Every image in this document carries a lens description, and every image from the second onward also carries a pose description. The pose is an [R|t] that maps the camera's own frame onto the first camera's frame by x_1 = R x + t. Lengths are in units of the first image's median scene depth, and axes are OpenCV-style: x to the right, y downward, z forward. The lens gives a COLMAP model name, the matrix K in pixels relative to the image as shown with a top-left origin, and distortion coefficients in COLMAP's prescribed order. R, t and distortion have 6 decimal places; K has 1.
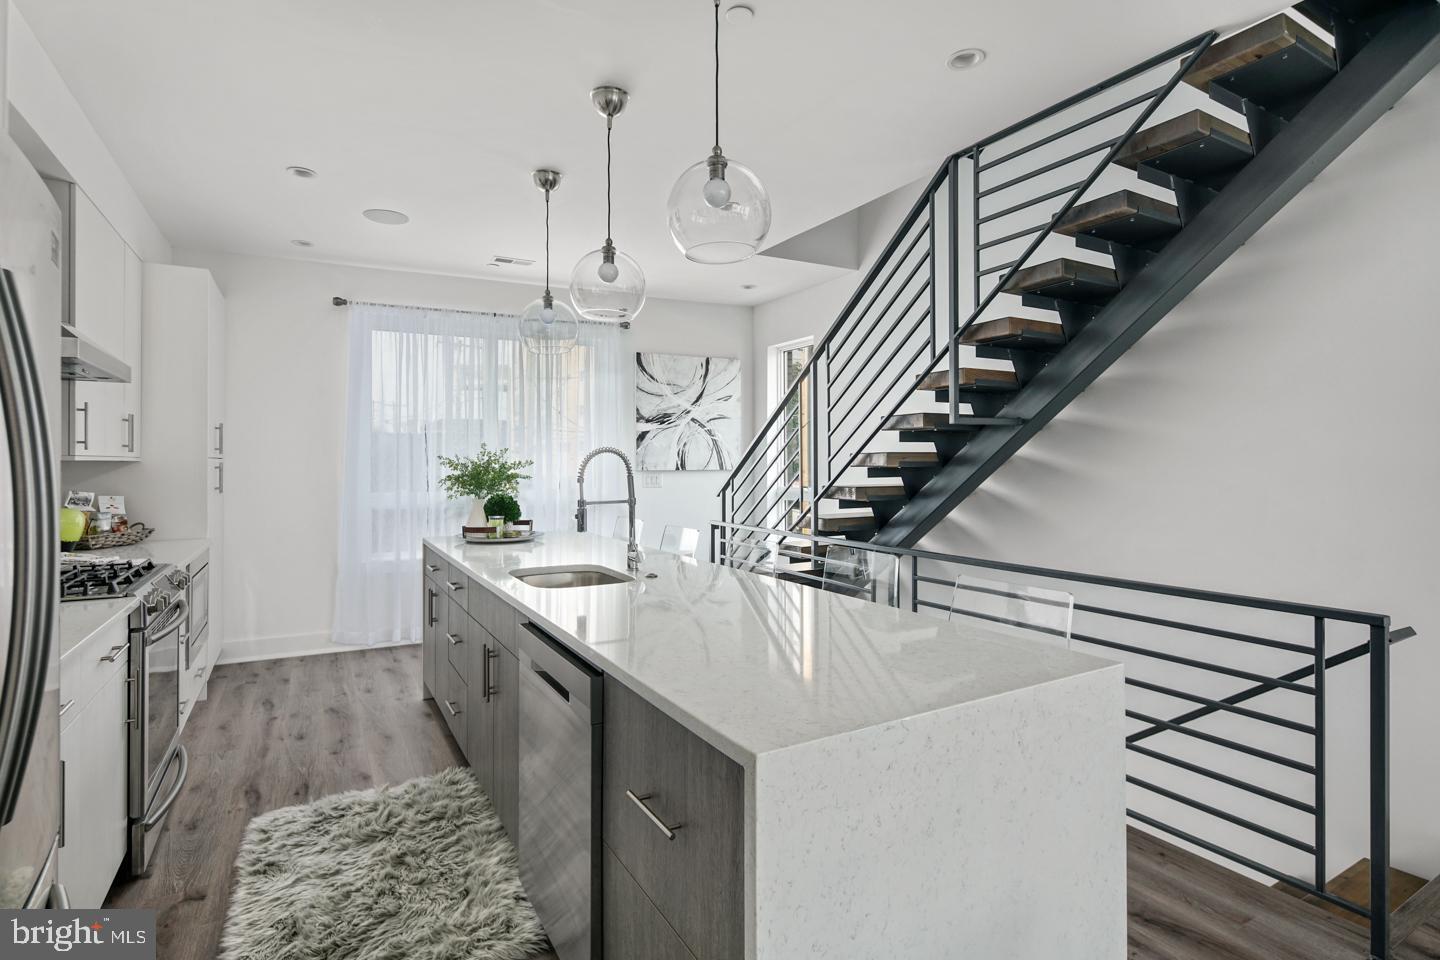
lens RADIAL K [[703.8, 0, 708.3], [0, 703.8, 453.7], [0, 0, 1]] dist [0.004208, 0.000271]
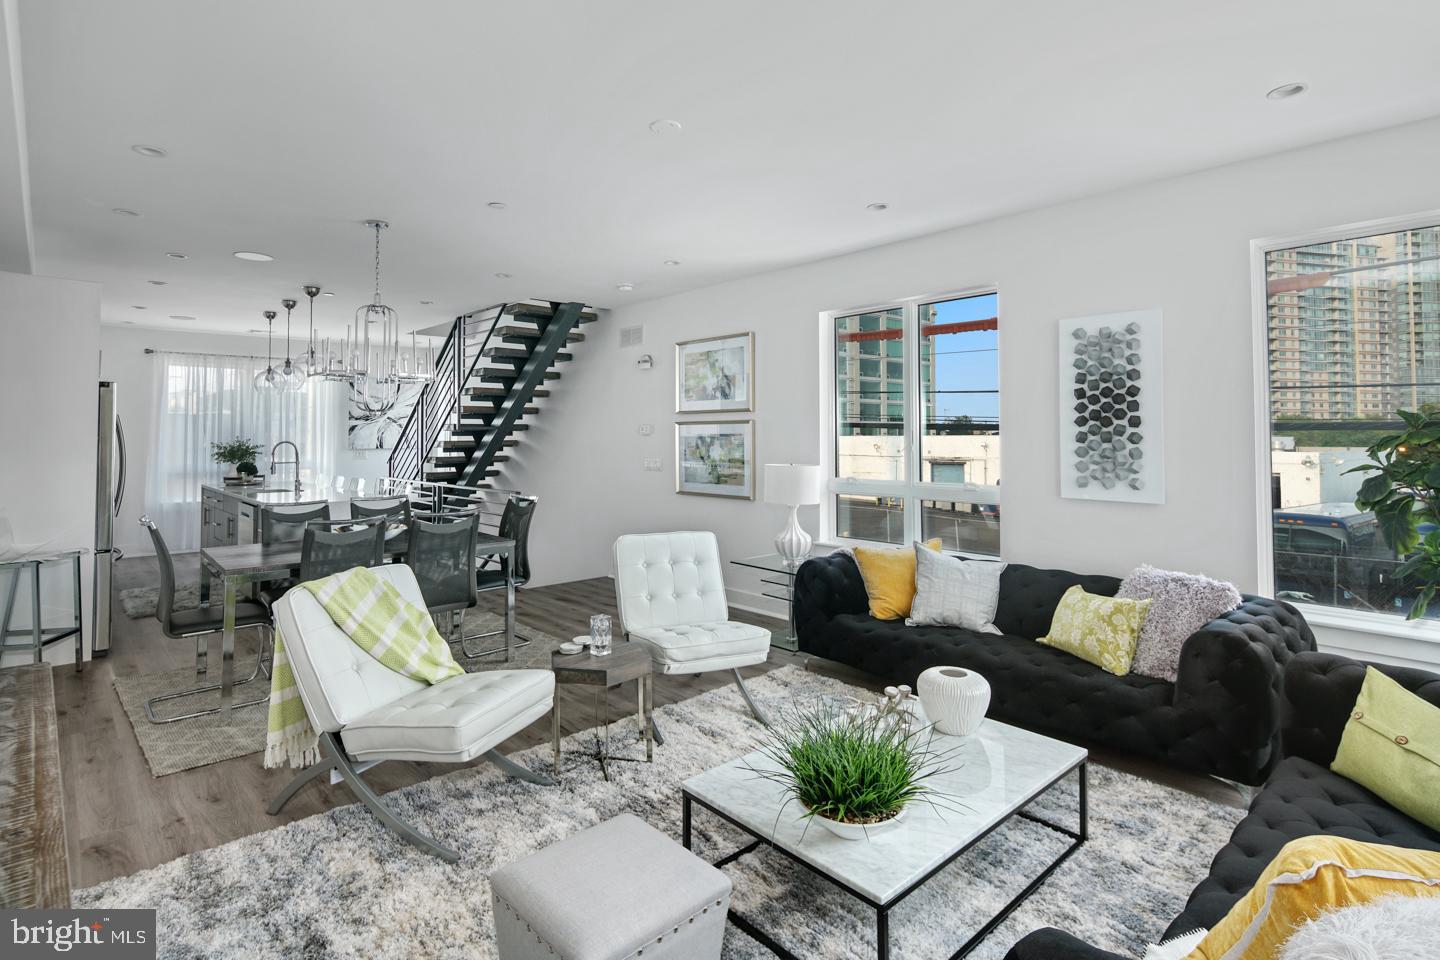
lens RADIAL K [[722.5, 0, 716.6], [0, 722.5, 419.8], [0, 0, 1]] dist [0.001109, -0.000032]
pose [[0.973417, 0.006950, 0.228933, 0.553583], [-0.004410, 0.999923, -0.011605, -0.045158], [-0.228996, 0.010287, 0.973373, -1.352526]]
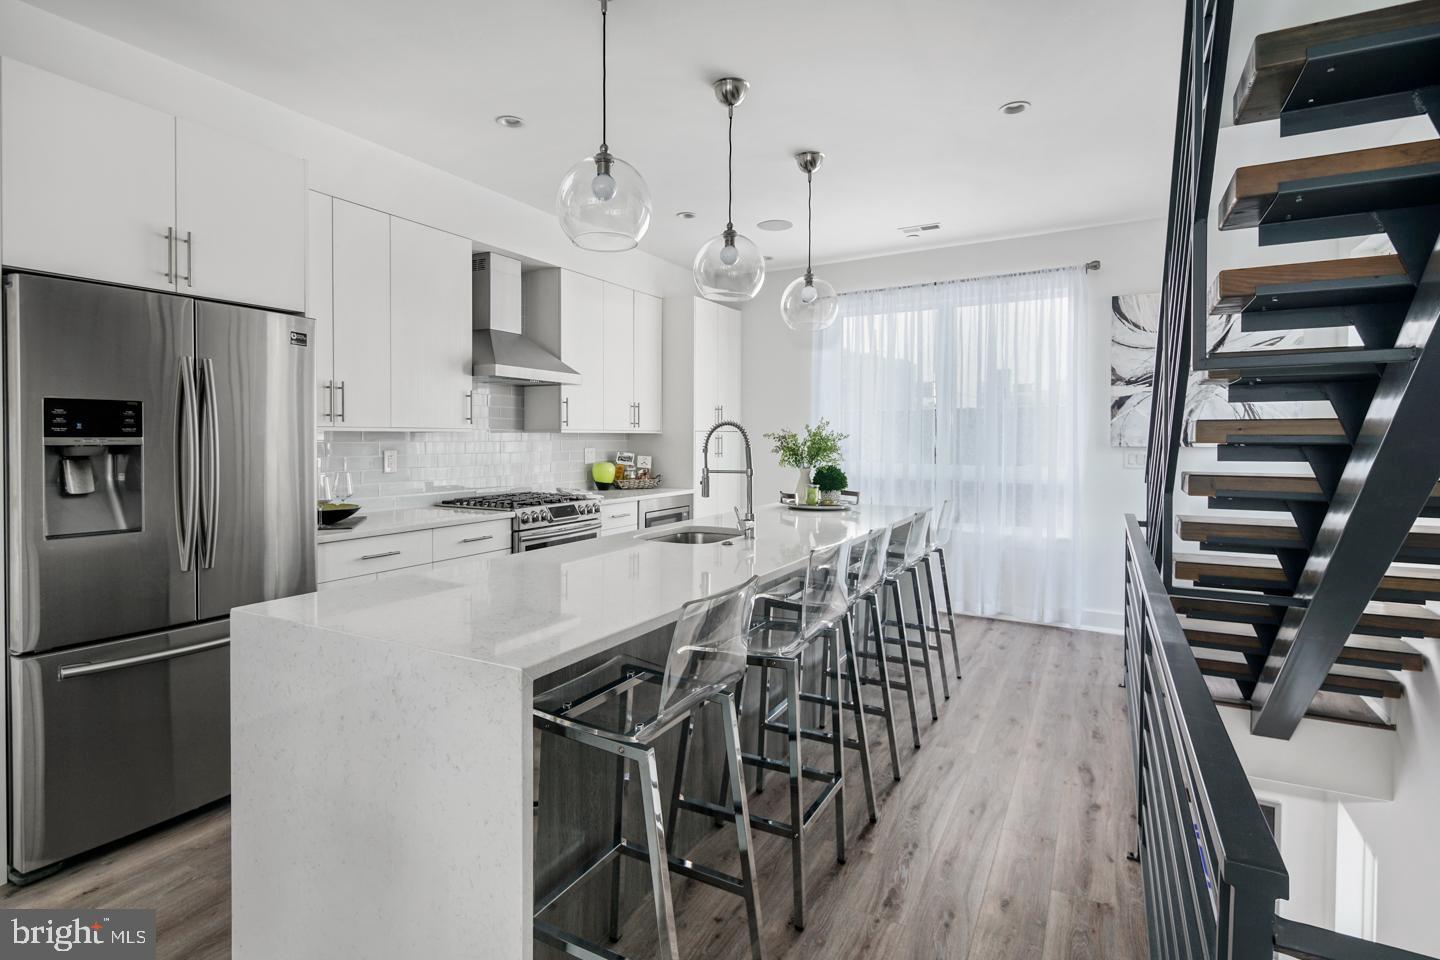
lens RADIAL K [[728.0, 0, 706.5], [0, 728.0, 445.4], [0, 0, 1]] dist [0.001313, 0.000385]
pose [[0.518864, 0.014534, -0.854733, 0.568418], [0.006668, 0.999756, 0.021048, 0.004070], [0.854831, -0.016621, 0.518641, 0.289441]]
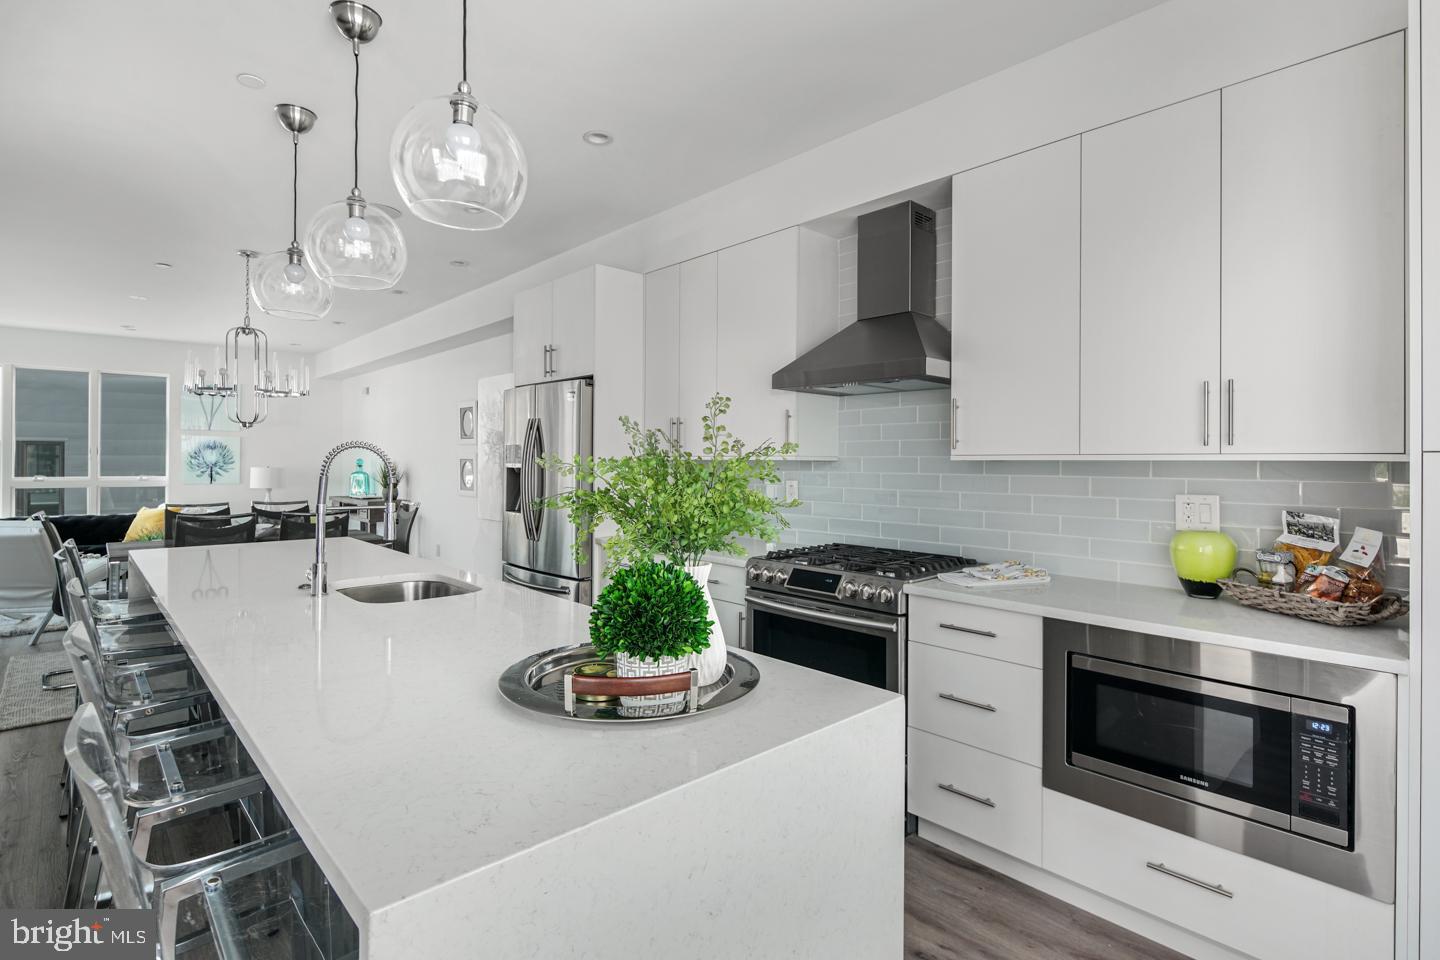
lens RADIAL K [[693.6, 0, 706.6], [0, 693.6, 460.0], [0, 0, 1]] dist [0.000108, -0.000703]
pose [[-0.974990, -0.001351, -0.222244, -0.259209], [0.001578, 0.999914, -0.013003, 0.014611], [0.222243, -0.013029, -0.974904, 1.361807]]
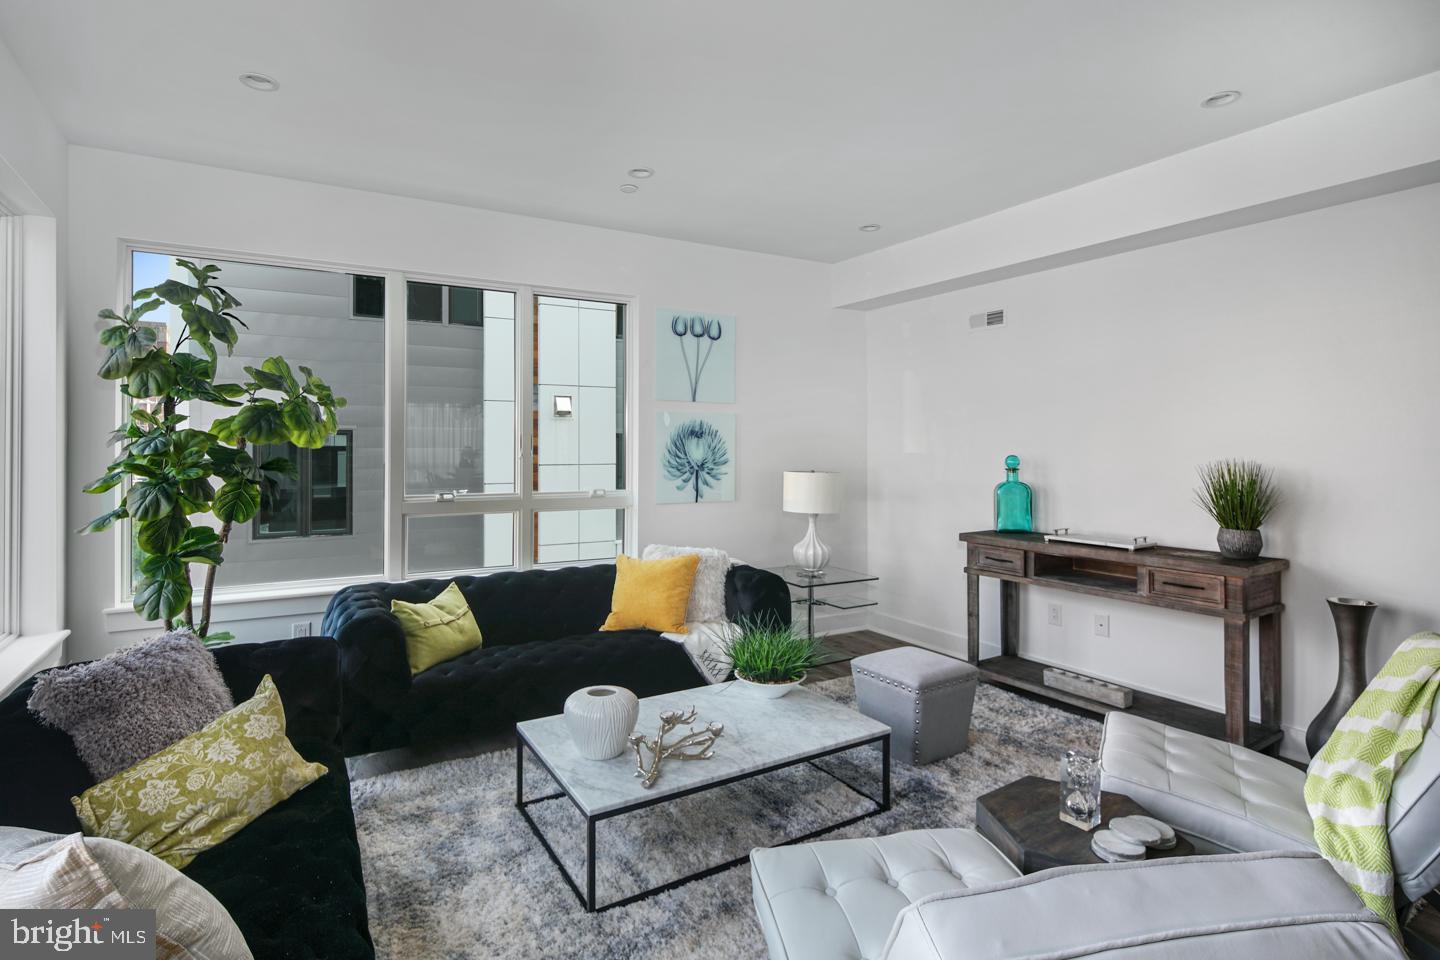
lens RADIAL K [[703.8, 0, 708.3], [0, 703.8, 453.7], [0, 0, 1]] dist [0.004208, 0.000271]
pose [[-0.999301, 0.003793, -0.037186, 0.876764], [0.003995, 0.999978, -0.005354, -0.018899], [0.037165, -0.005499, -0.999294, -0.024553]]
